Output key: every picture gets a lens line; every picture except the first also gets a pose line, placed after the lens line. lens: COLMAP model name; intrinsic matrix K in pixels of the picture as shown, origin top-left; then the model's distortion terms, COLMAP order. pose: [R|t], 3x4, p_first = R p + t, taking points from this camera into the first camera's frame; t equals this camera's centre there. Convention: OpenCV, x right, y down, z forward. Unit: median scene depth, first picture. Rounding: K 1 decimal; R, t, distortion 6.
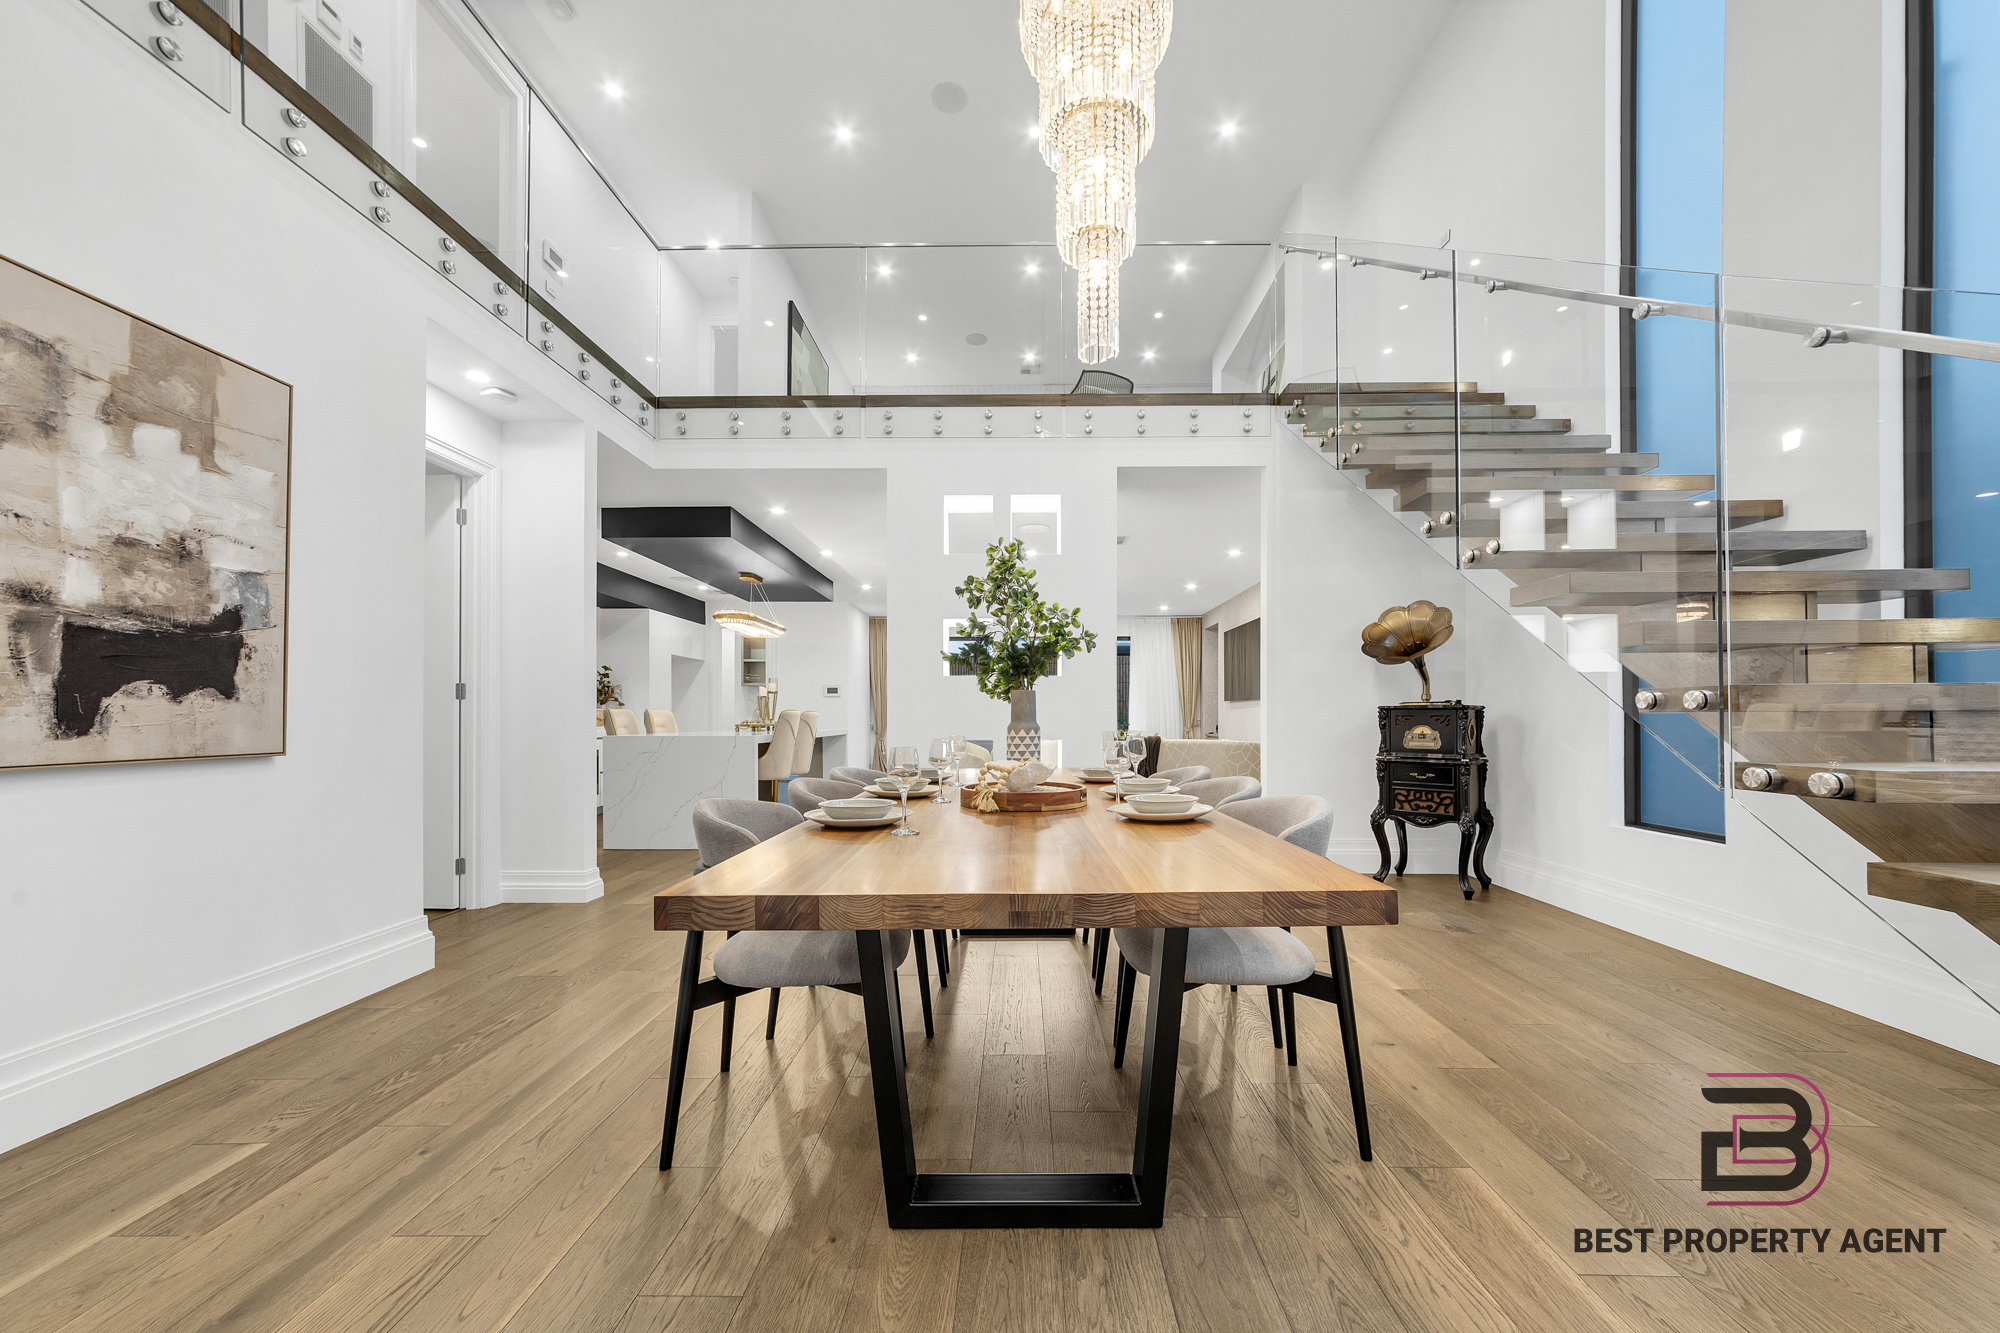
lens RADIAL K [[711.2, 0, 1023.8], [0, 711.2, 715.1], [0, 0, 1]] dist [-0.002185, -0.000058]
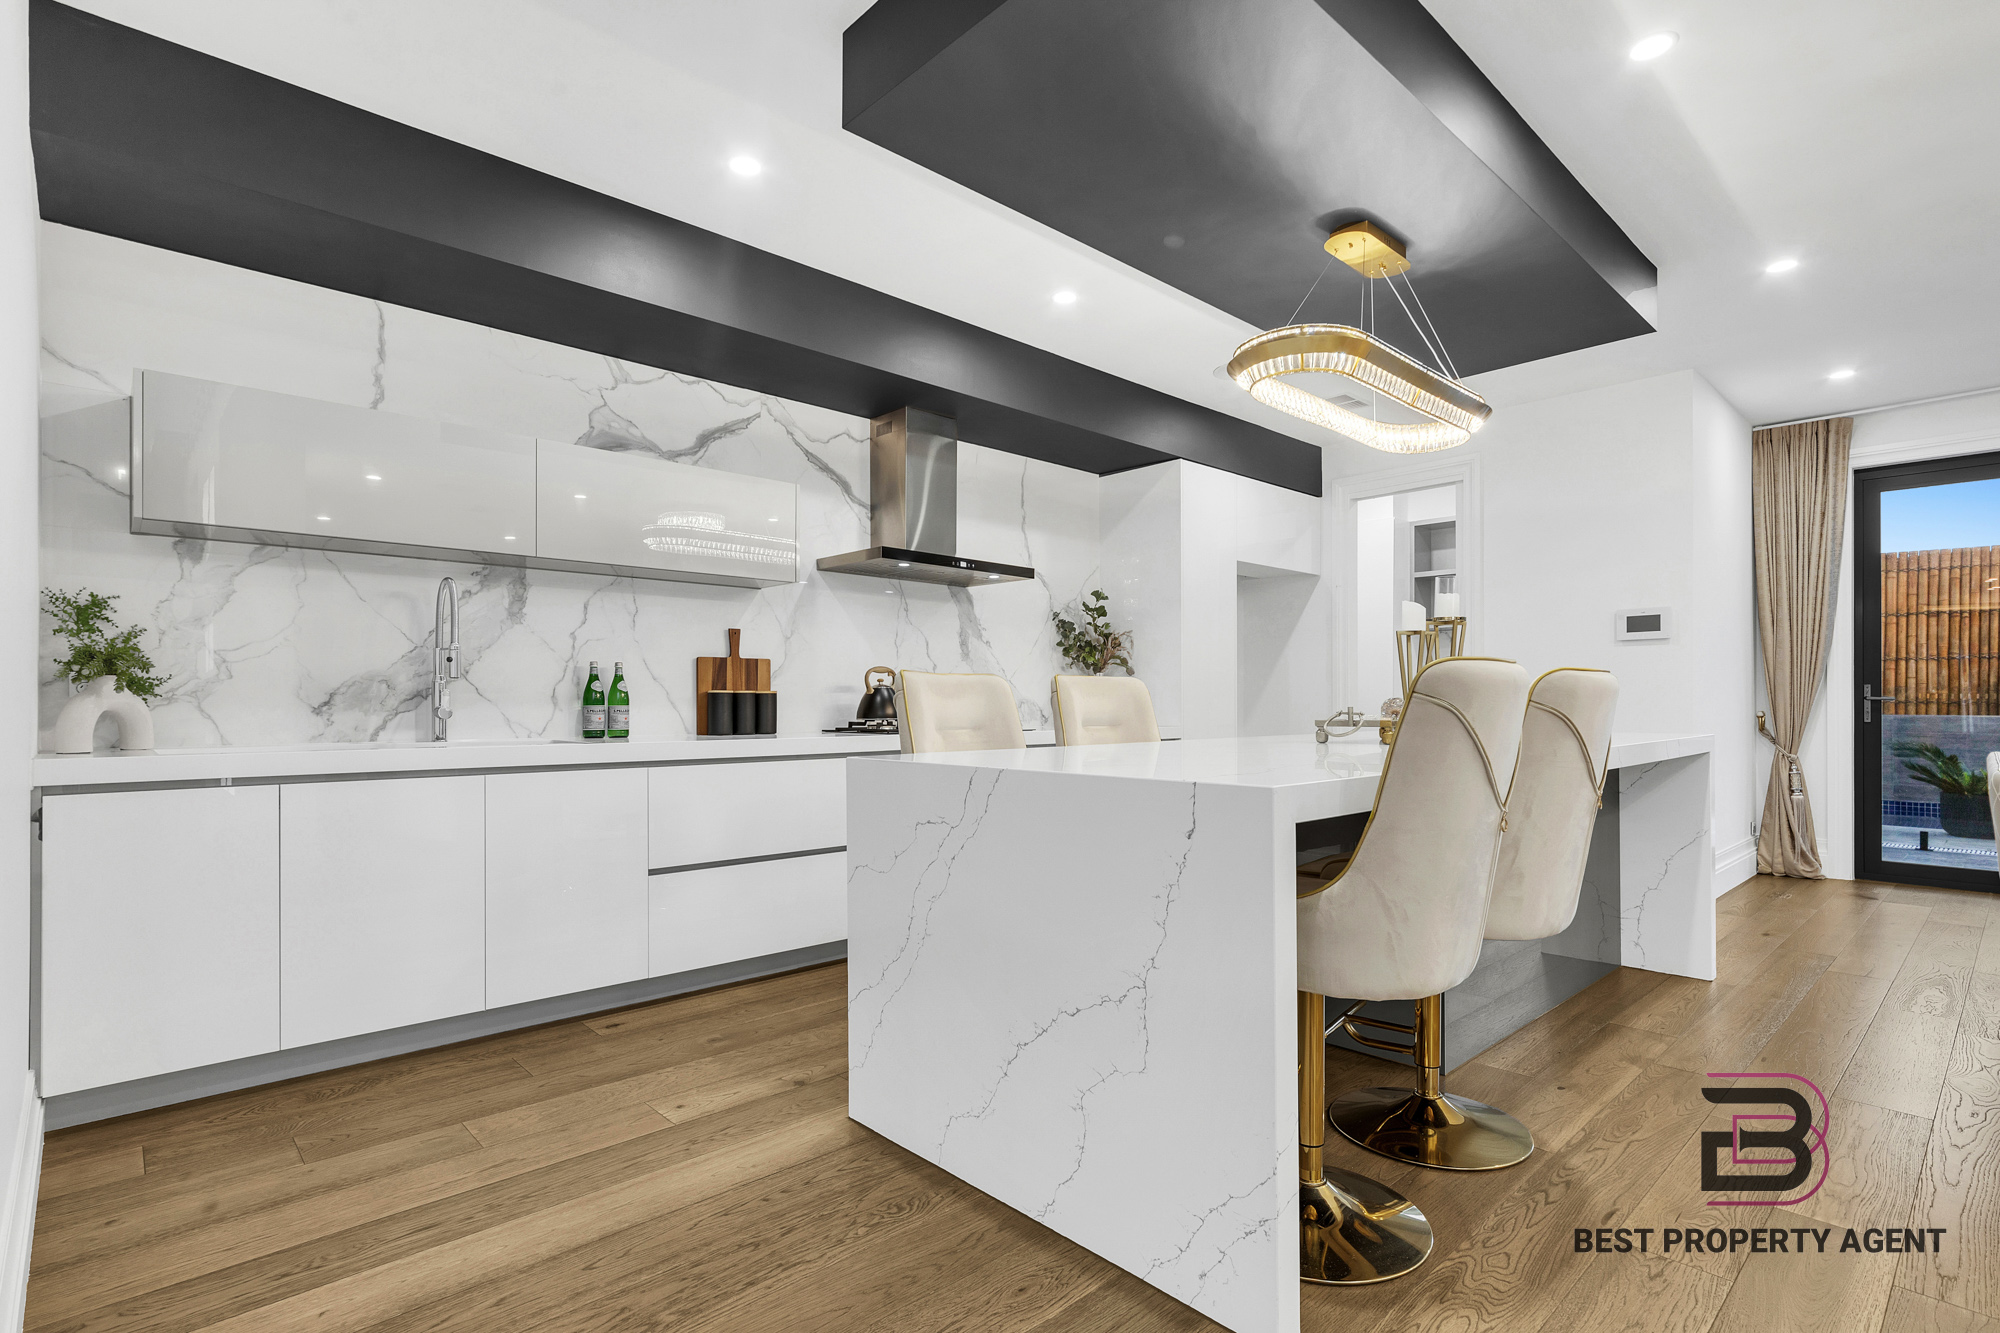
lens RADIAL K [[979.6, 0, 1007.8], [0, 979.6, 703.5], [0, 0, 1]] dist [-0.001749, -0.000218]
pose [[0.685033, -0.000813, -0.728512, -0.153398], [0.005384, 0.999978, 0.003948, 0.003130], [0.728492, -0.006627, 0.685022, 0.506861]]
